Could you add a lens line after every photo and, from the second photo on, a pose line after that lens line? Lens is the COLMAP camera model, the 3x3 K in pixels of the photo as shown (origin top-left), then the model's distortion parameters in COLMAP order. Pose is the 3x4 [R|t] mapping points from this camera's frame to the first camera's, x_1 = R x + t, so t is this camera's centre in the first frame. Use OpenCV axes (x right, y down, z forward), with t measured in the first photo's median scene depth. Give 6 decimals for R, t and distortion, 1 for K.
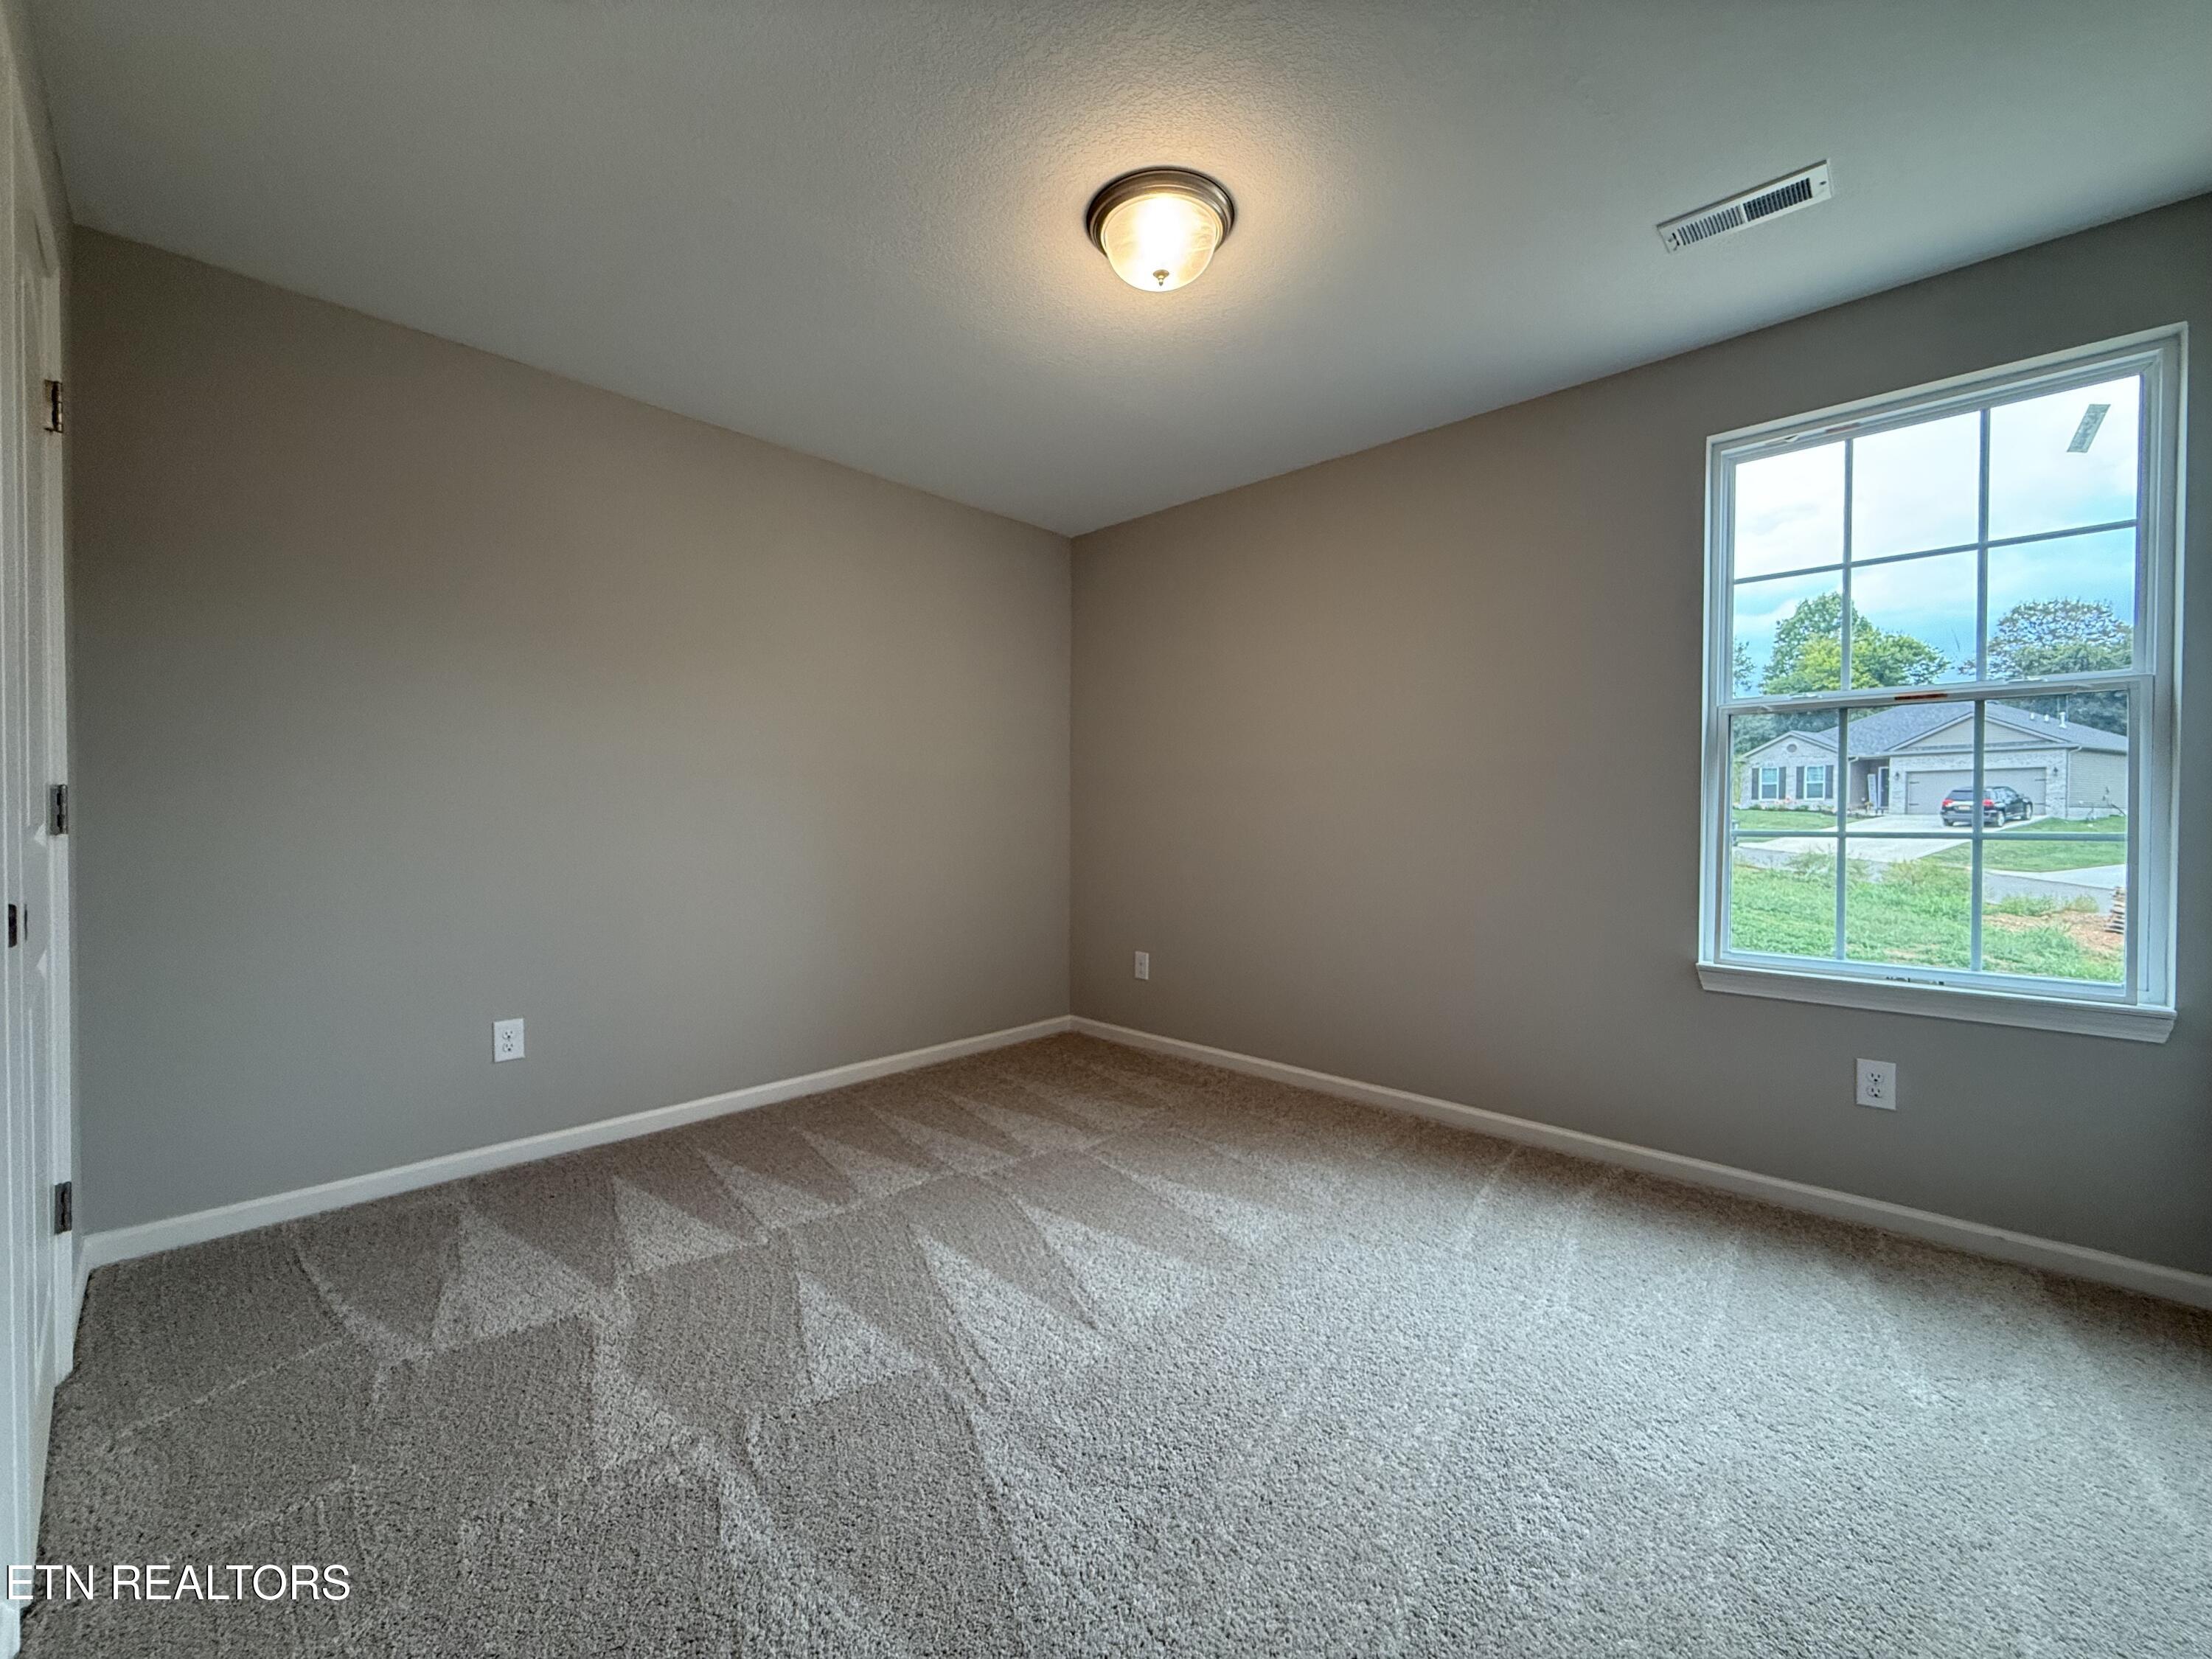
lens RADIAL K [[877.7, 0, 1104.6], [0, 877.7, 824.9], [0, 0, 1]] dist [-0.001902, 0.000704]
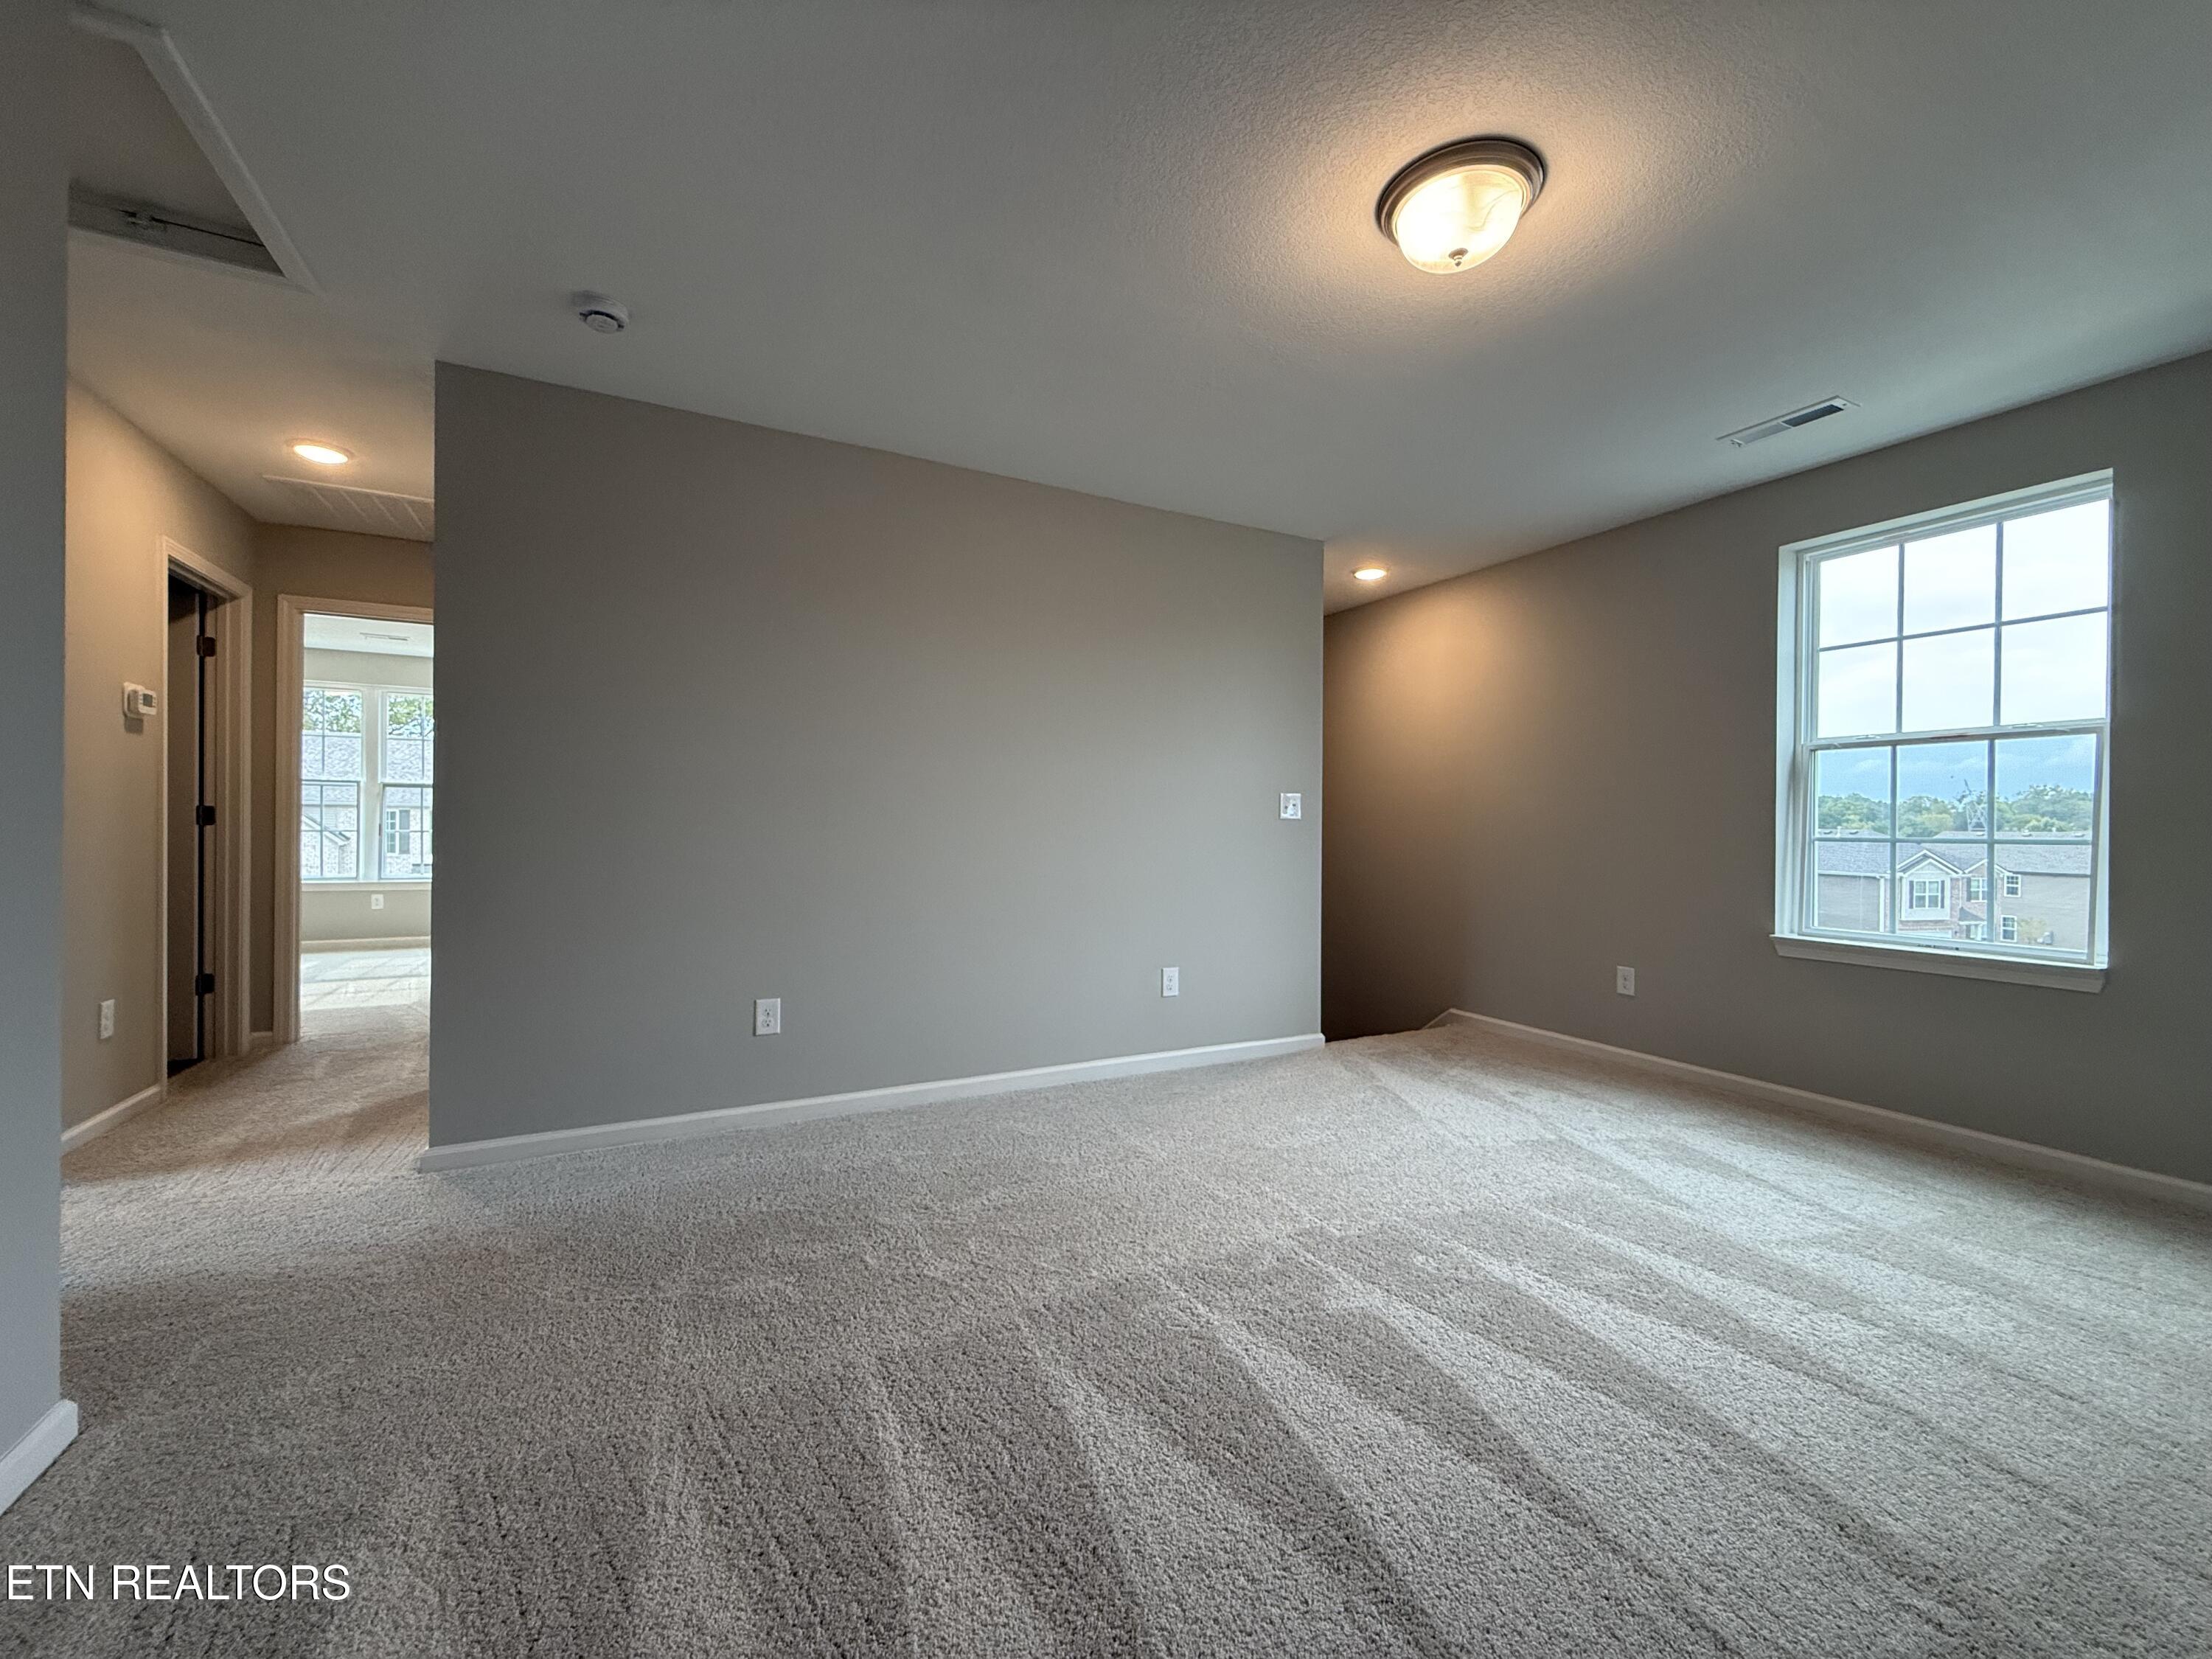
lens RADIAL K [[877.7, 0, 1099.4], [0, 877.7, 822.0], [0, 0, 1]] dist [-0.001902, 0.000704]
pose [[0.945350, -0.003222, -0.326043, 0.127577], [-0.000216, 0.999945, -0.010506, -0.003335], [0.326059, 0.010002, 0.945297, -0.643530]]
